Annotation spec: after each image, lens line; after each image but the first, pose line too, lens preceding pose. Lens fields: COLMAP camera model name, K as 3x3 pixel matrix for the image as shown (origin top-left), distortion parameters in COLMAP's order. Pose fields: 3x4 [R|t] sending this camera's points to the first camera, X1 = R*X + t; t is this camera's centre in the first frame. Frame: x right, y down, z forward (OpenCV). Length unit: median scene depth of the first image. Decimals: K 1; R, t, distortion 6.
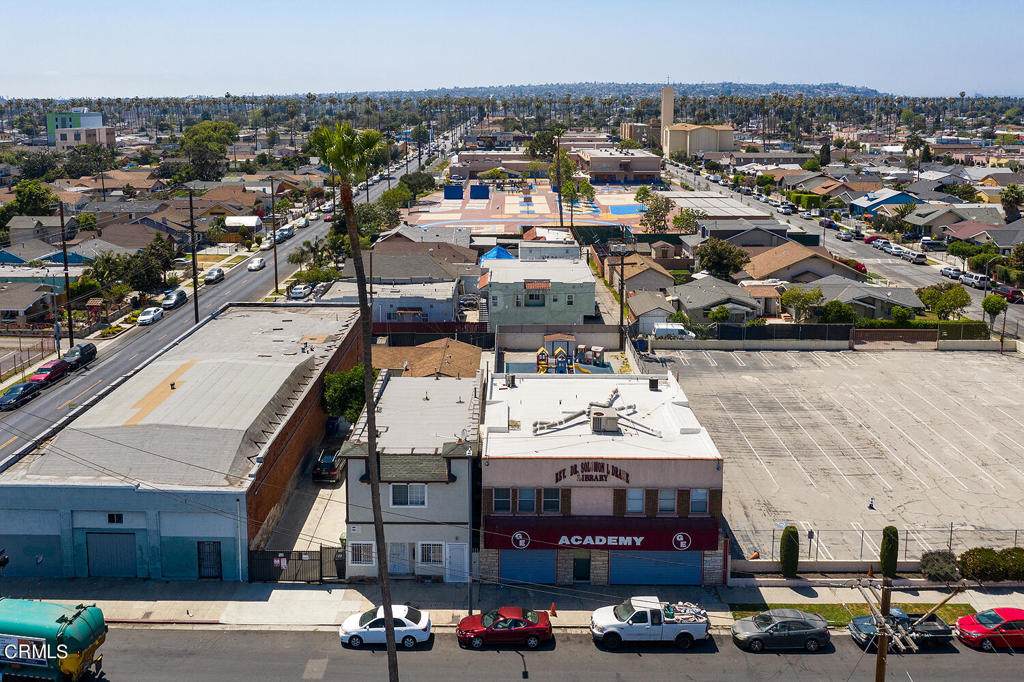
lens RADIAL K [[869.6, 0, 555.2], [0, 869.6, 272.4], [0, 0, 1]] dist [-0.006857, -0.003751]
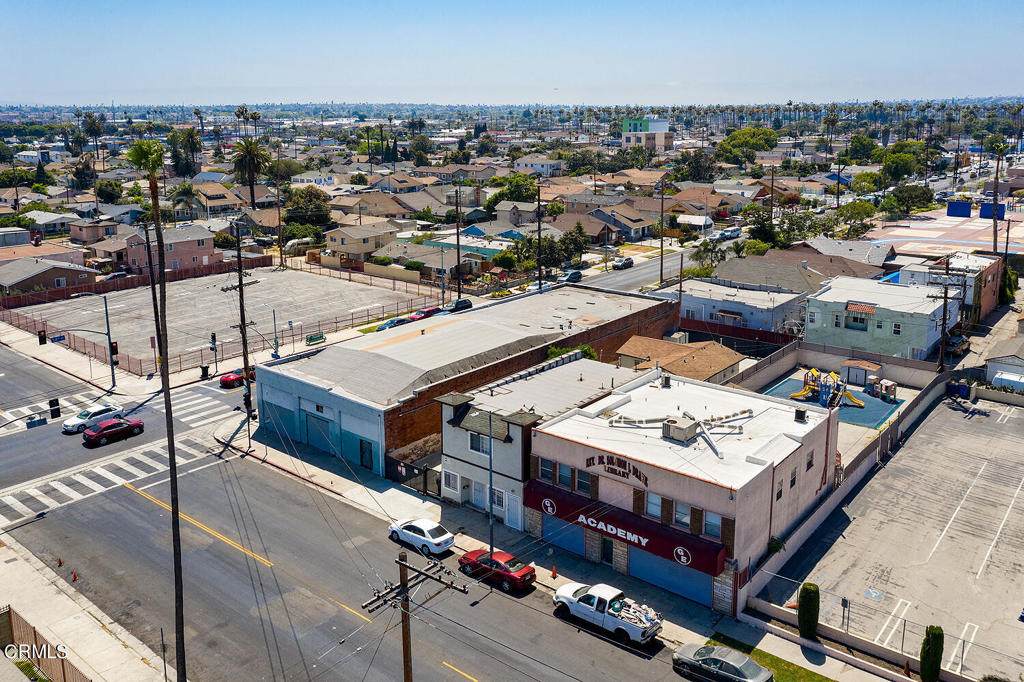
lens RADIAL K [[819.7, 0, 512.0], [0, 819.7, 341.0], [0, 0, 1]] dist [-0.001902, -0.002549]
pose [[0.773300, 0.170519, -0.610680, 0.532690], [-0.119872, 0.985106, 0.123277, -0.032211], [0.622605, -0.022127, 0.782223, 0.131533]]
